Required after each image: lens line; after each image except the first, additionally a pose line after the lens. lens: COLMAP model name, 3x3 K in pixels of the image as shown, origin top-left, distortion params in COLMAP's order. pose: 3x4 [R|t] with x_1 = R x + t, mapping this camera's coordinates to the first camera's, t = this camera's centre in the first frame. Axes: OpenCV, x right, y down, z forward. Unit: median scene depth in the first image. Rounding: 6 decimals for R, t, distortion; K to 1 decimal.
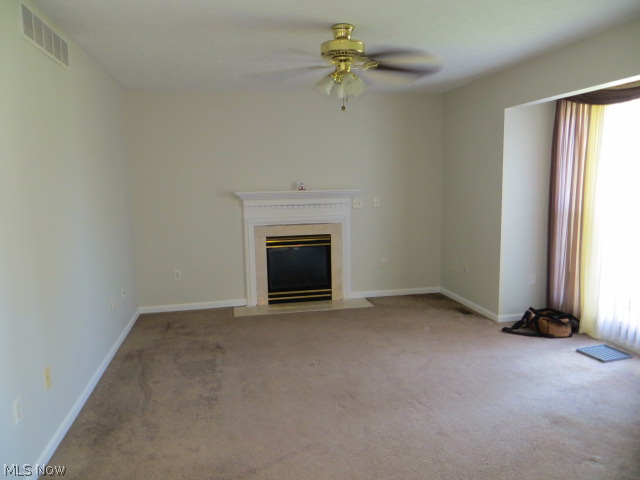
lens RADIAL K [[461.6, 0, 320.0], [0, 461.6, 240.0], [0, 0, 1]] dist [-0.044081, 0.002807]
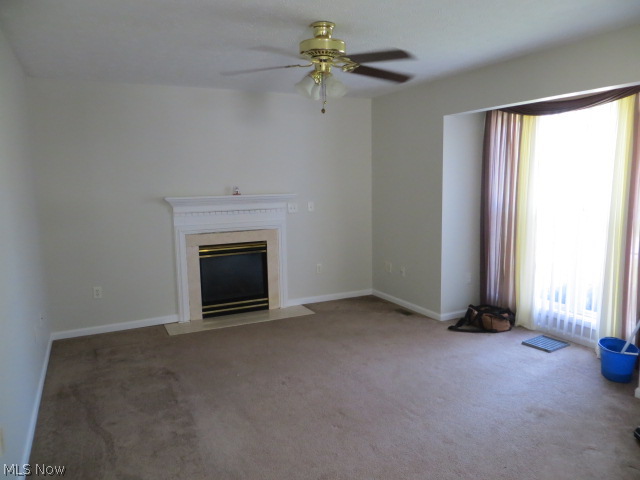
lens RADIAL K [[461.6, 0, 320.0], [0, 461.6, 240.0], [0, 0, 1]] dist [-0.044081, 0.002807]
pose [[0.967748, -0.031372, 0.249959, -0.146118], [0.031956, 0.999488, 0.001722, -0.016373], [-0.249885, 0.006321, 0.968255, 0.062998]]
